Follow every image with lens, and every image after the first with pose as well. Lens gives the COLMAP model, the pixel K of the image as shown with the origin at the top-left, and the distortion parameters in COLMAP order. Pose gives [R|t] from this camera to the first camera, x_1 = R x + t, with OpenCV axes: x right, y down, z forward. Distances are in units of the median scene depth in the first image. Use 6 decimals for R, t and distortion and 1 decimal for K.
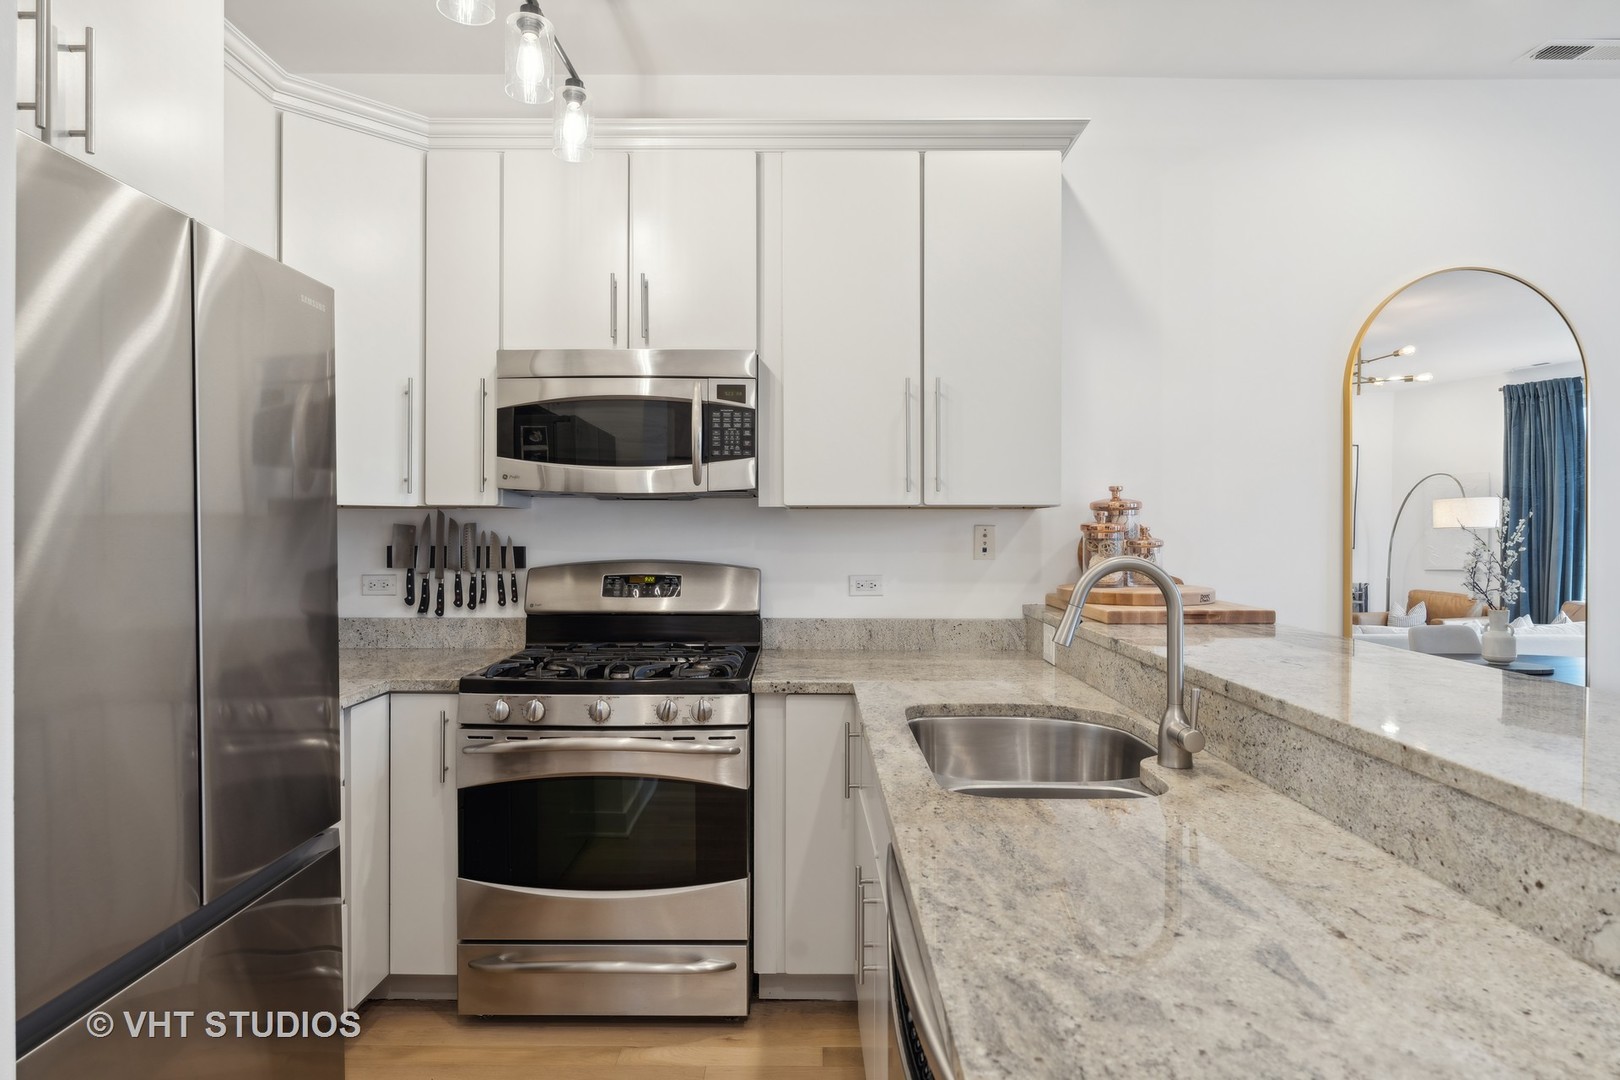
lens RADIAL K [[927.8, 0, 803.2], [0, 927.8, 542.5], [0, 0, 1]] dist [0.000604, 0.001197]
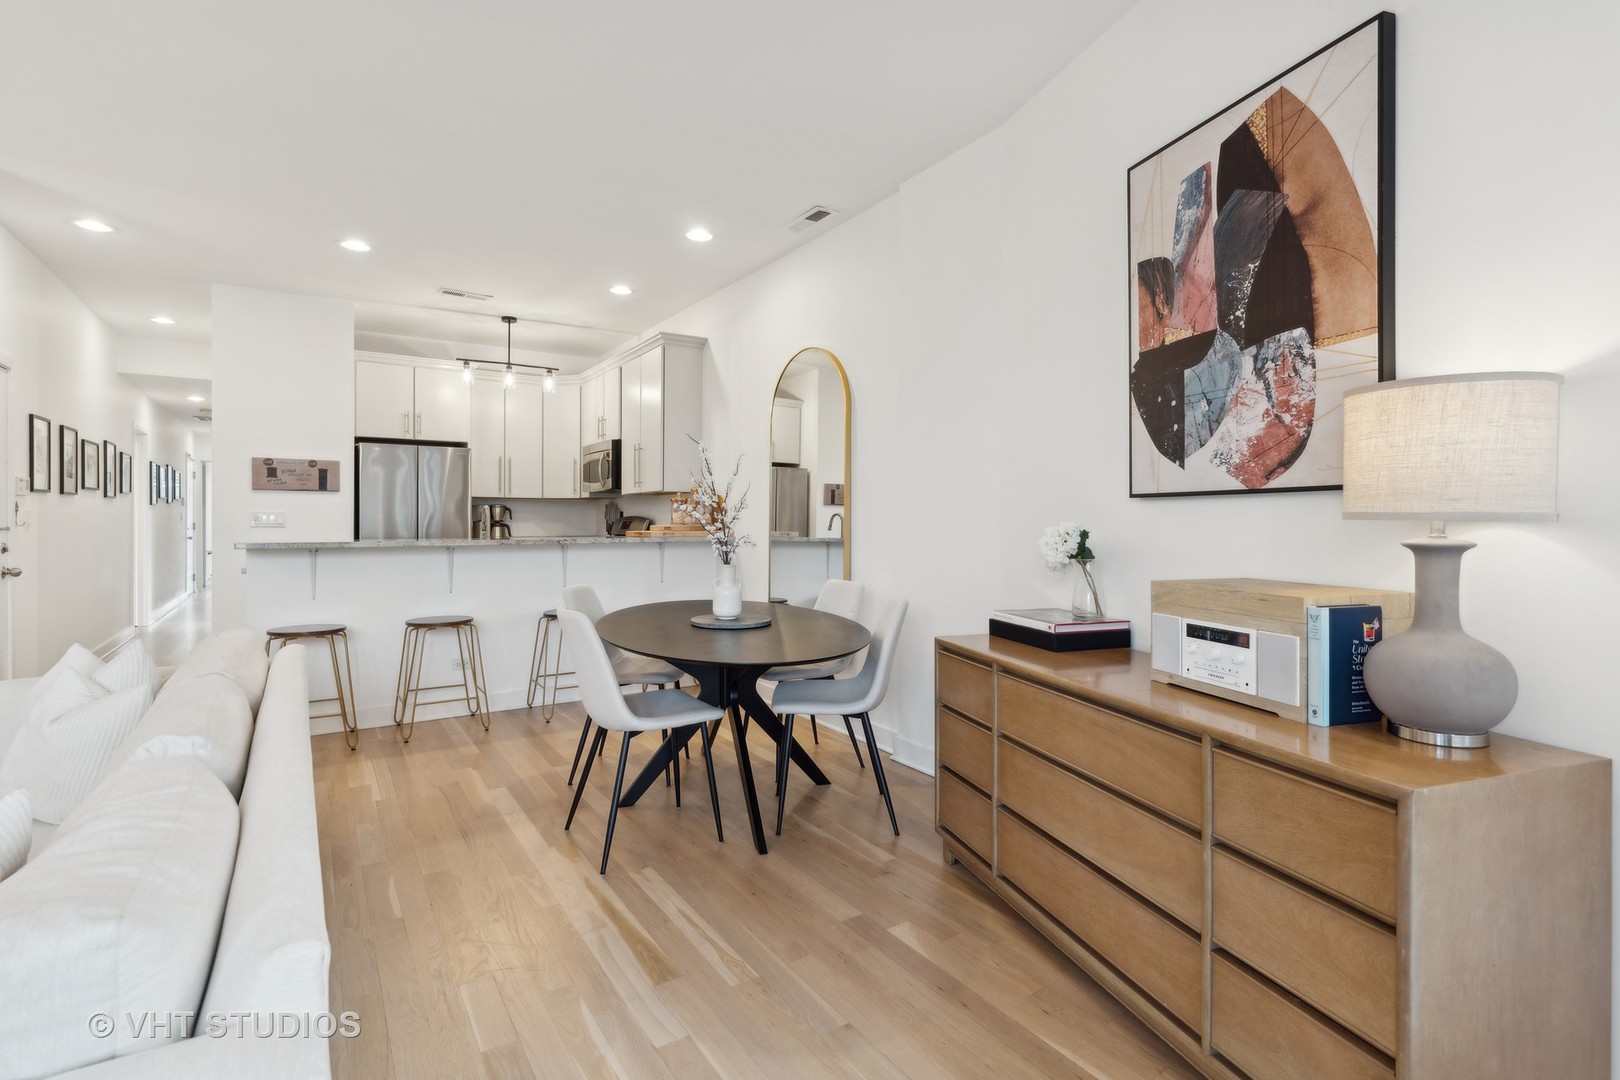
lens RADIAL K [[756.3, 0, 799.6], [0, 756.3, 523.9], [0, 0, 1]] dist [-0.002339, 0.000080]
pose [[0.543841, 0.003015, -0.839183, 2.148892], [-0.012954, 0.999905, -0.004803, 0.052176], [0.839088, 0.013482, 0.543828, 0.231559]]
